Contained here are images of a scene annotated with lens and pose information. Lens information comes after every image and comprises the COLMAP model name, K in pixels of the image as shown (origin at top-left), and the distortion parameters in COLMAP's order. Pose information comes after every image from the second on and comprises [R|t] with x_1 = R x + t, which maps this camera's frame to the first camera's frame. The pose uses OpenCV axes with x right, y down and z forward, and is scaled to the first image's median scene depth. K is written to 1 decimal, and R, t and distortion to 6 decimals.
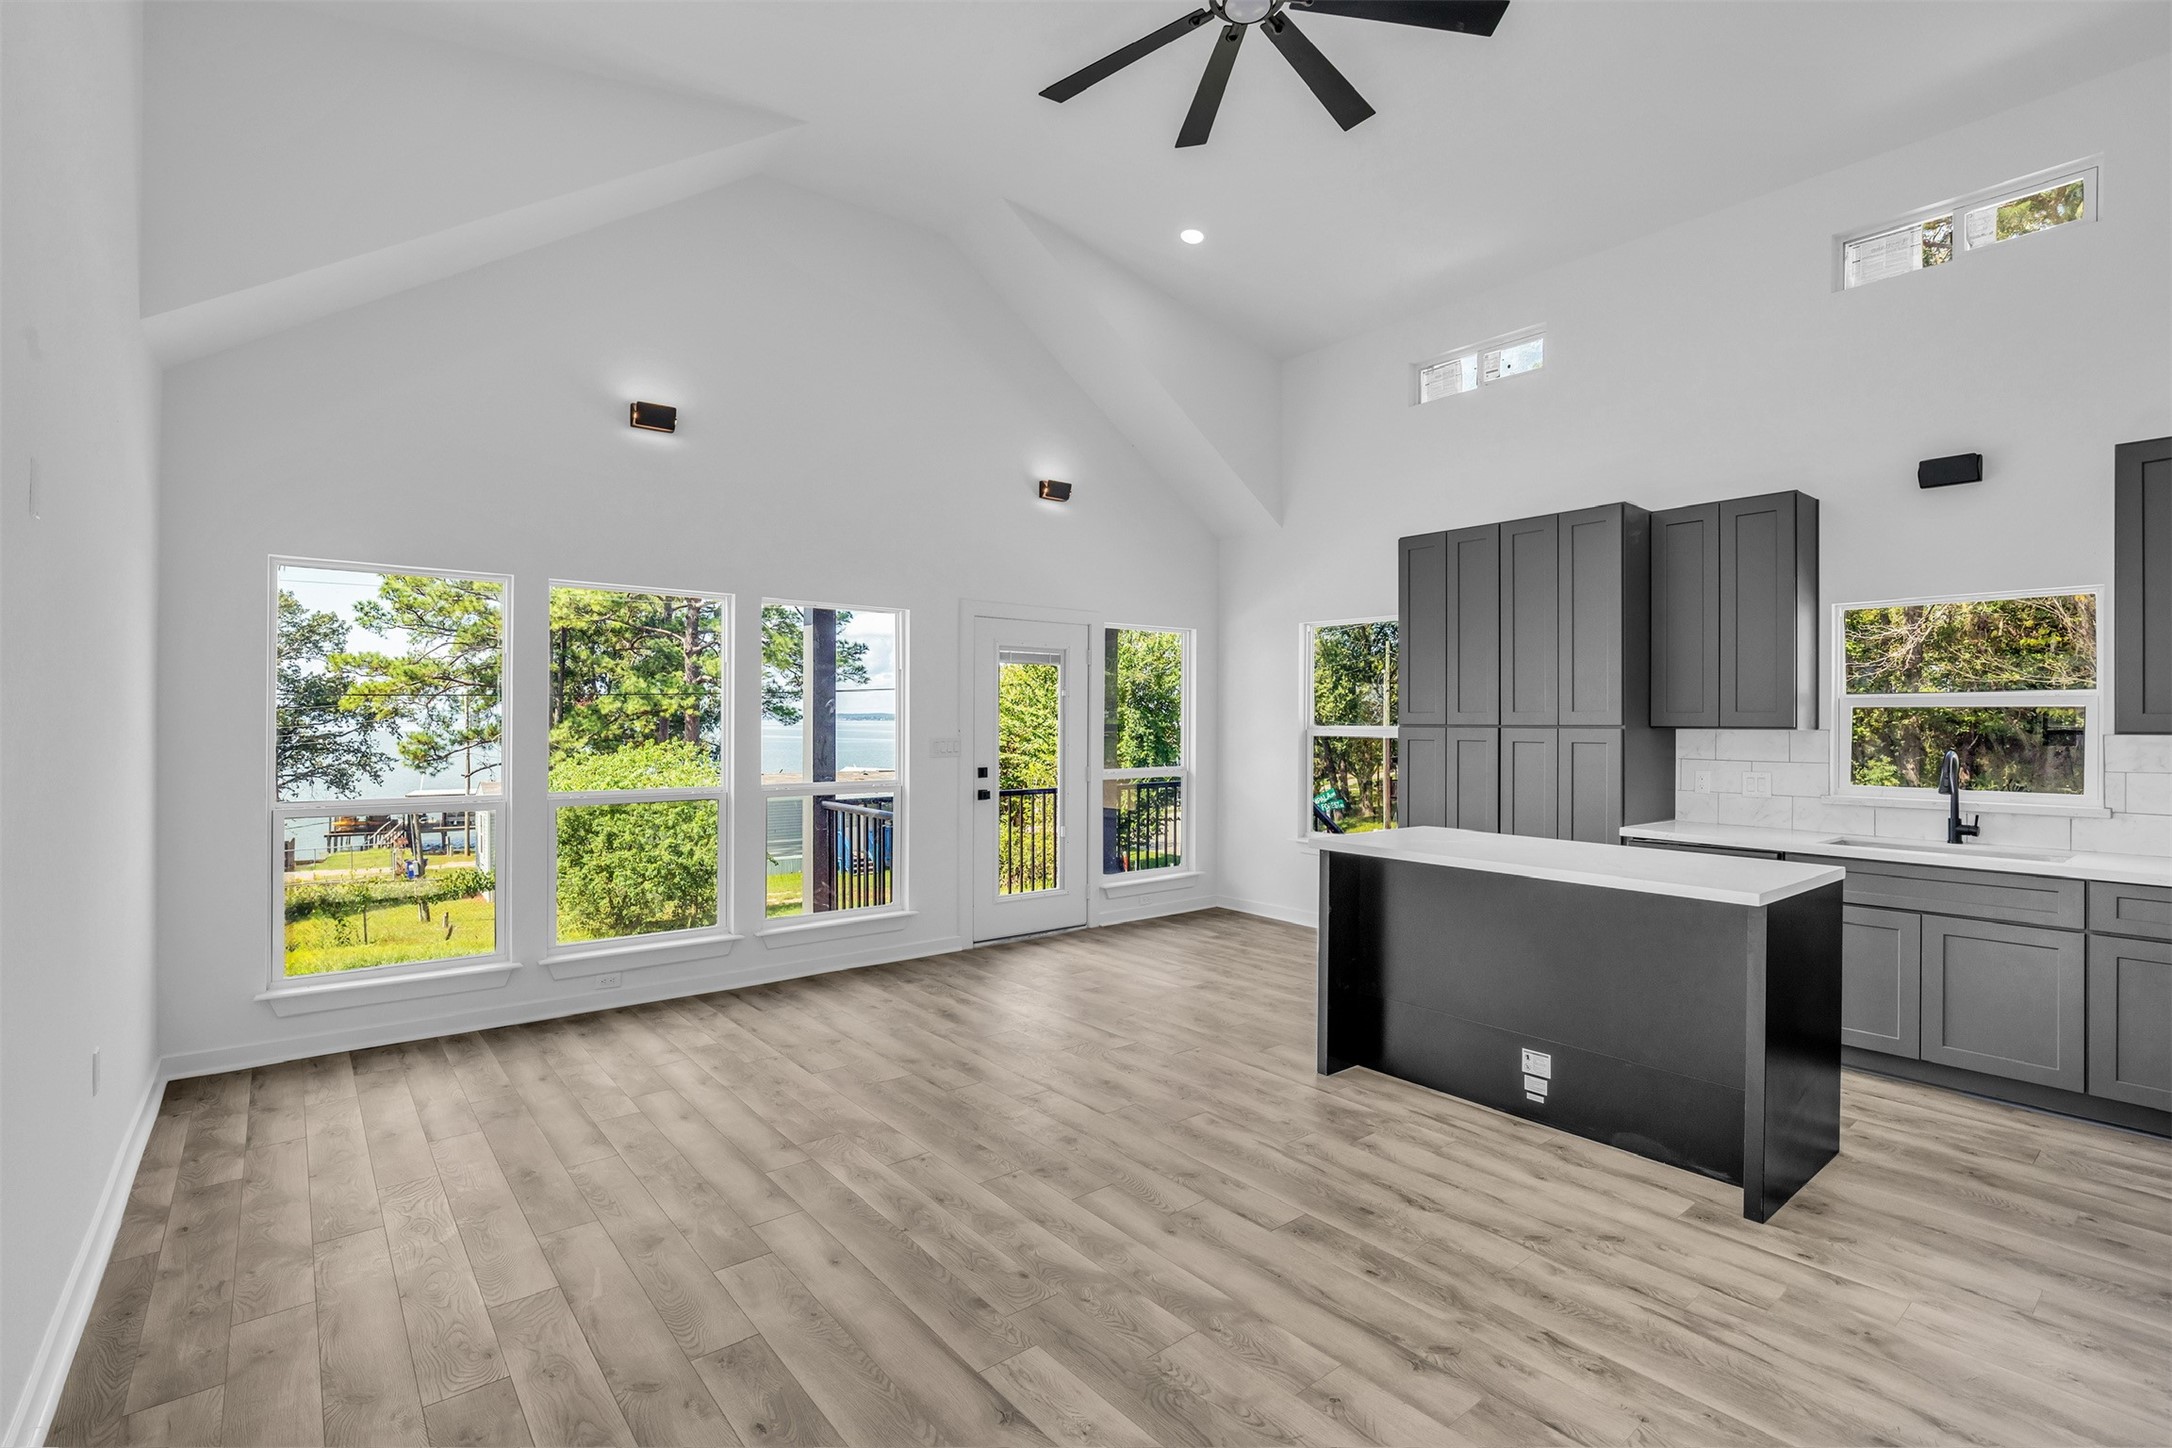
lens RADIAL K [[998.4, 0, 1087.9], [0, 998.4, 710.6], [0, 0, 1]] dist [-0.021764, 0.006612]
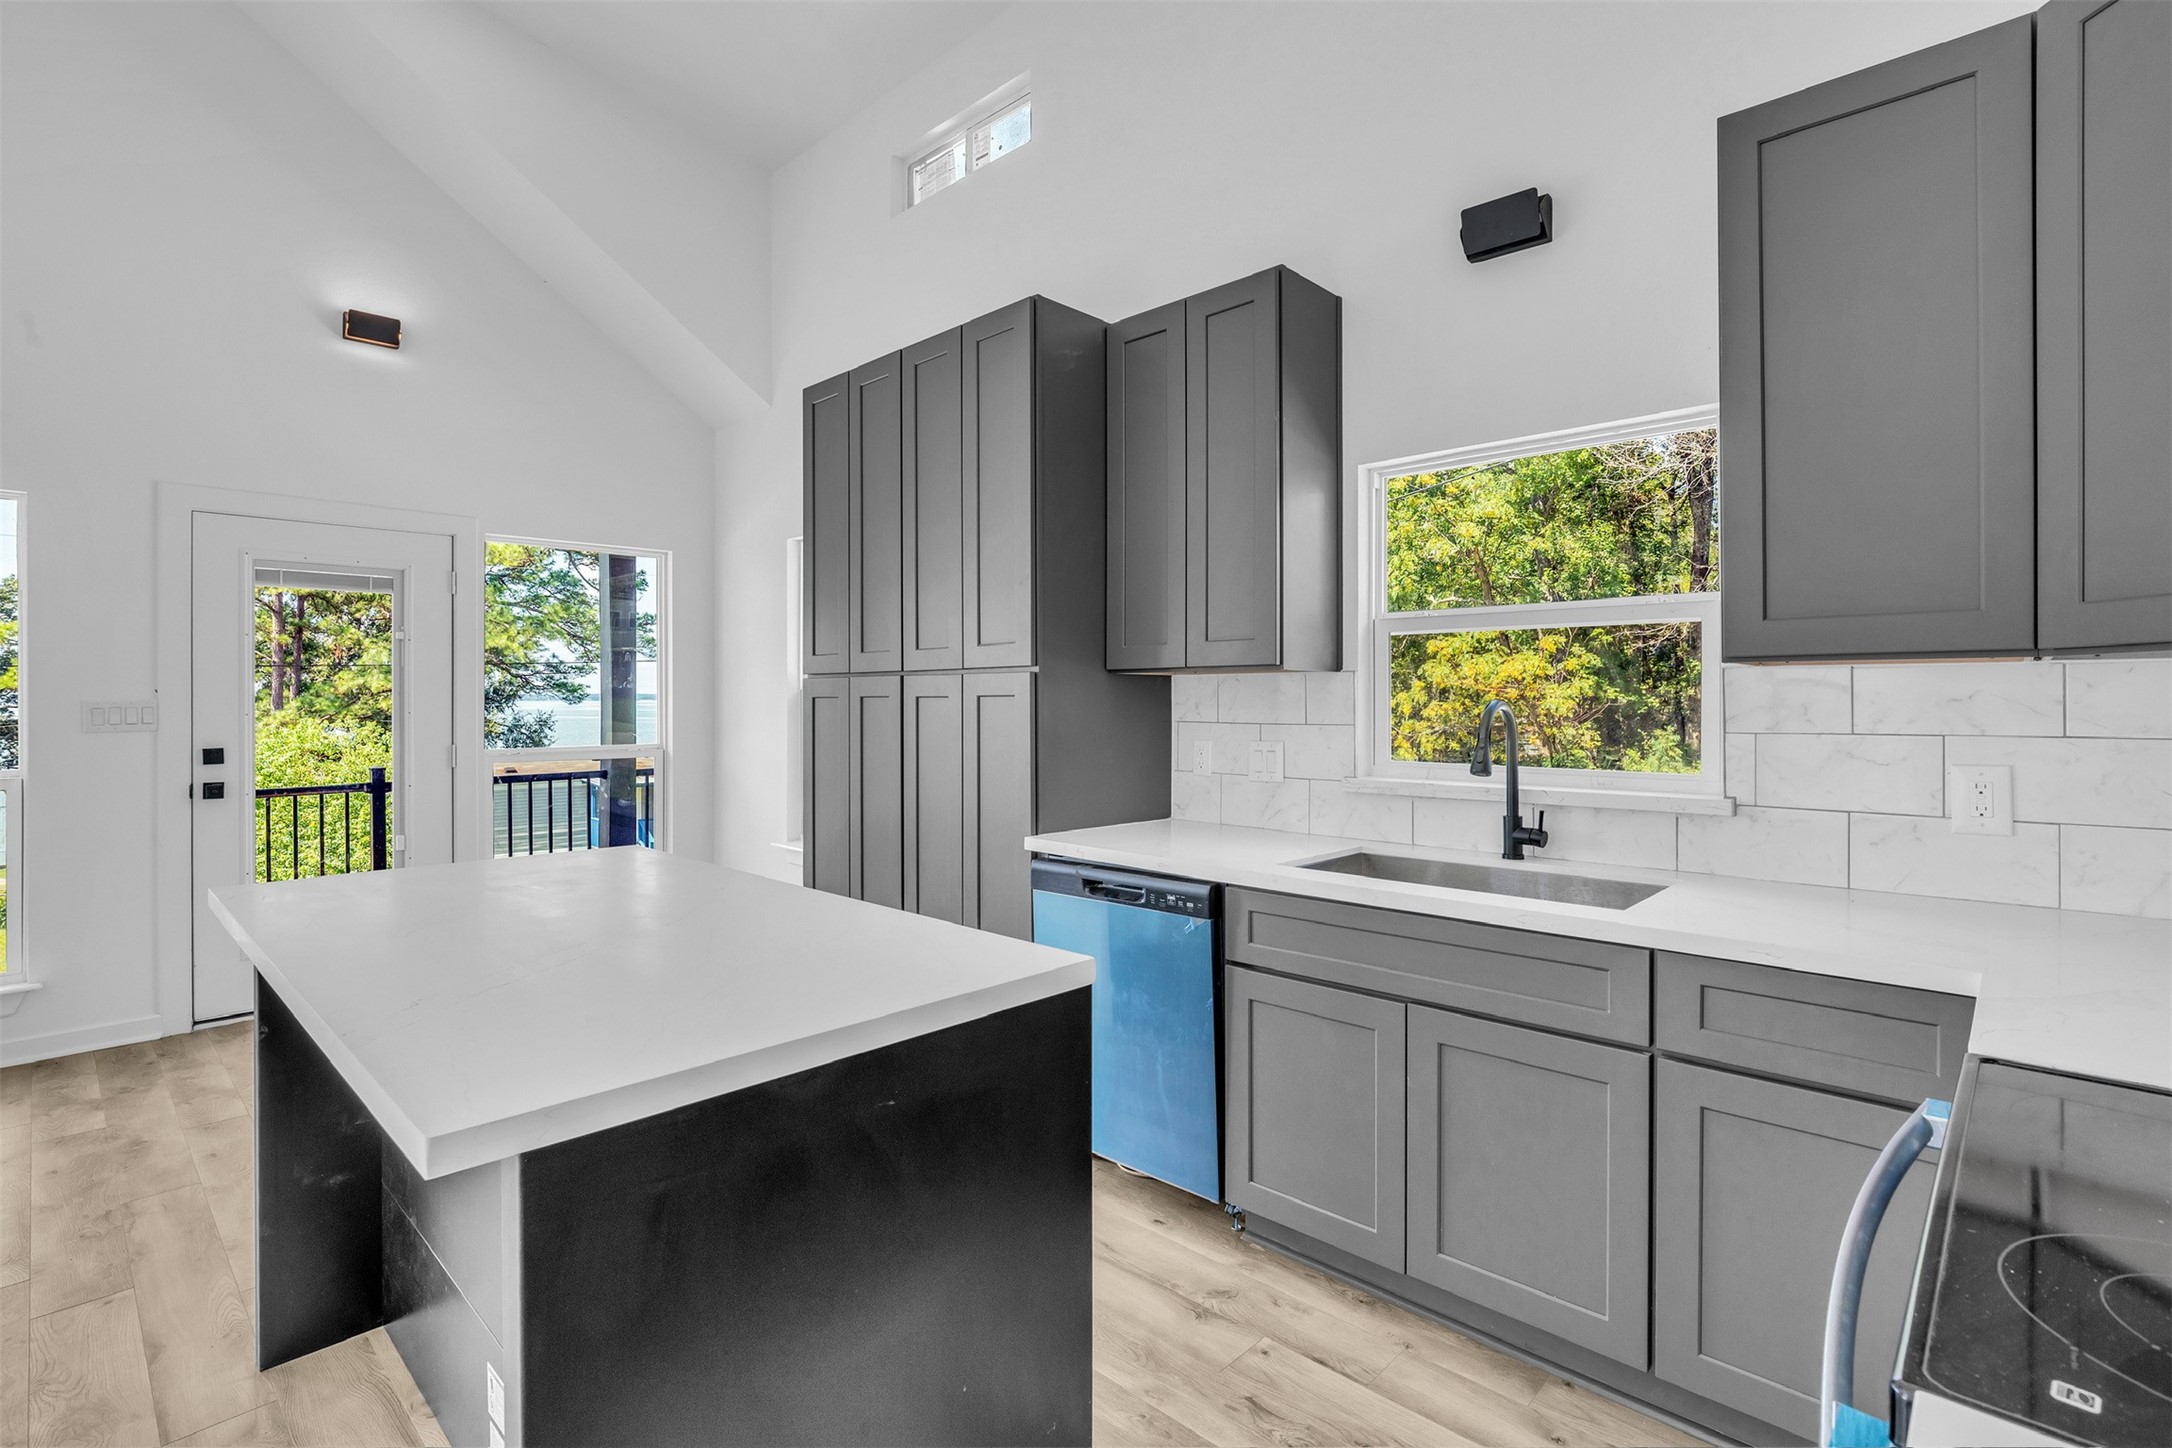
lens RADIAL K [[998.4, 0, 1077.6], [0, 998.4, 700.6], [0, 0, 1]] dist [-0.021764, 0.006612]
pose [[0.991450, -0.006083, 0.130347, 0.552145], [0.004430, 0.999906, 0.012968, 0.031968], [-0.130413, -0.012279, 0.991384, 0.452563]]
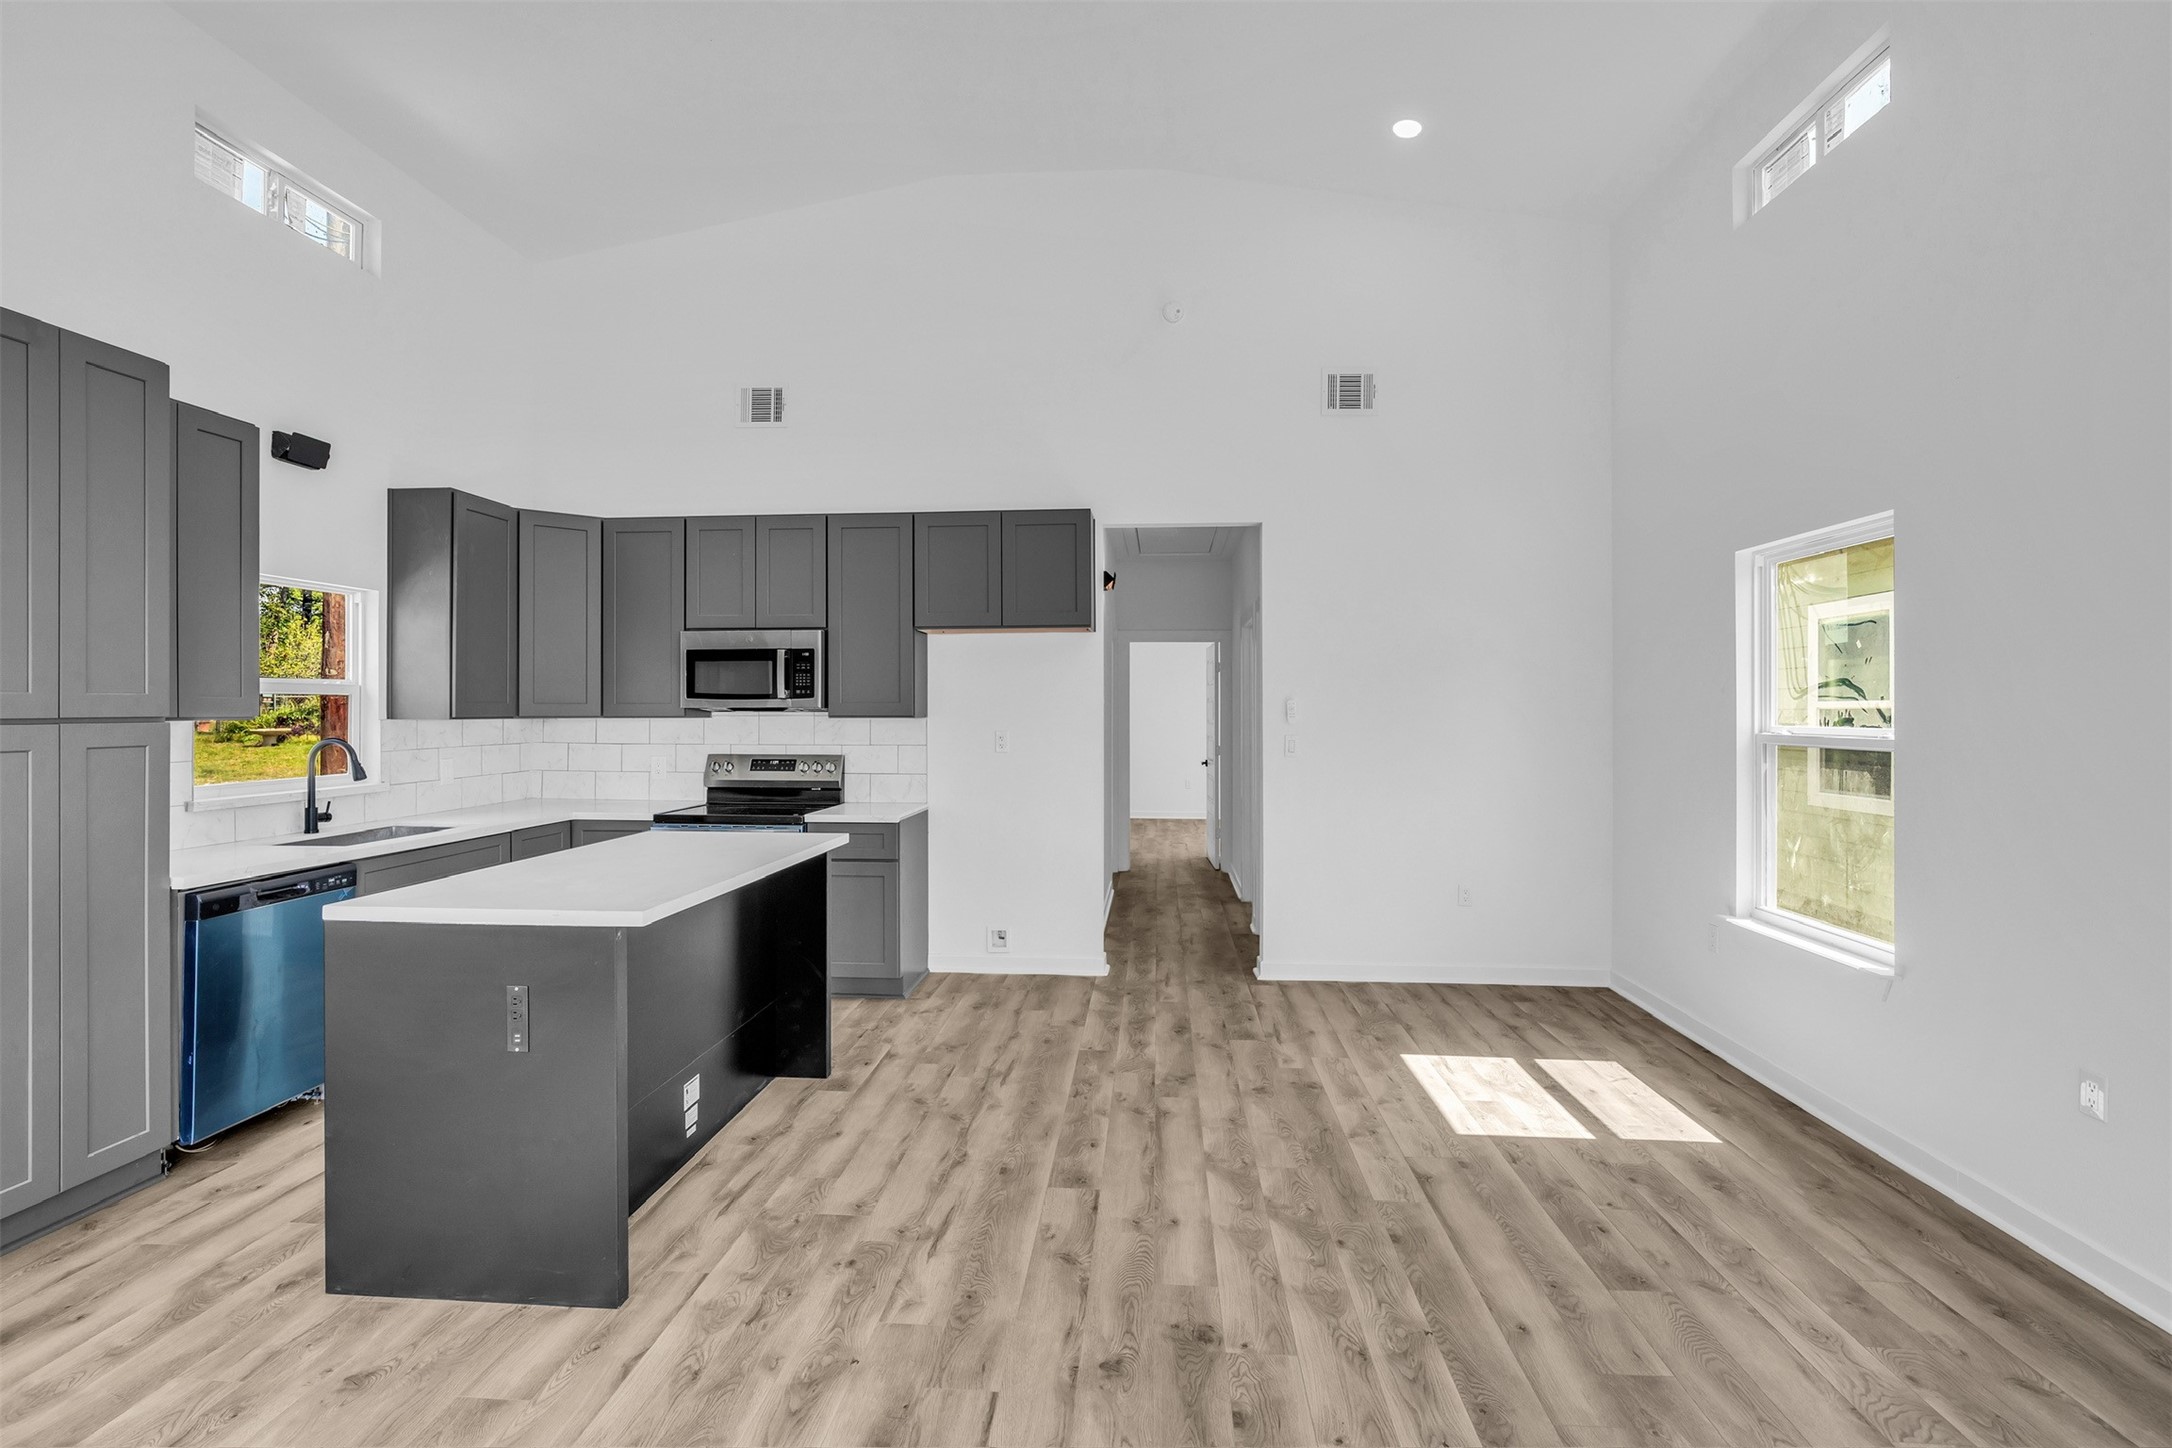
lens RADIAL K [[998.4, 0, 1081.1], [0, 998.4, 708.8], [0, 0, 1]] dist [-0.021764, 0.006612]
pose [[-0.724522, -0.004725, 0.689236, -0.358573], [-0.011352, 0.999923, -0.005079, 0.006997], [-0.689158, -0.011504, -0.724519, 1.196197]]
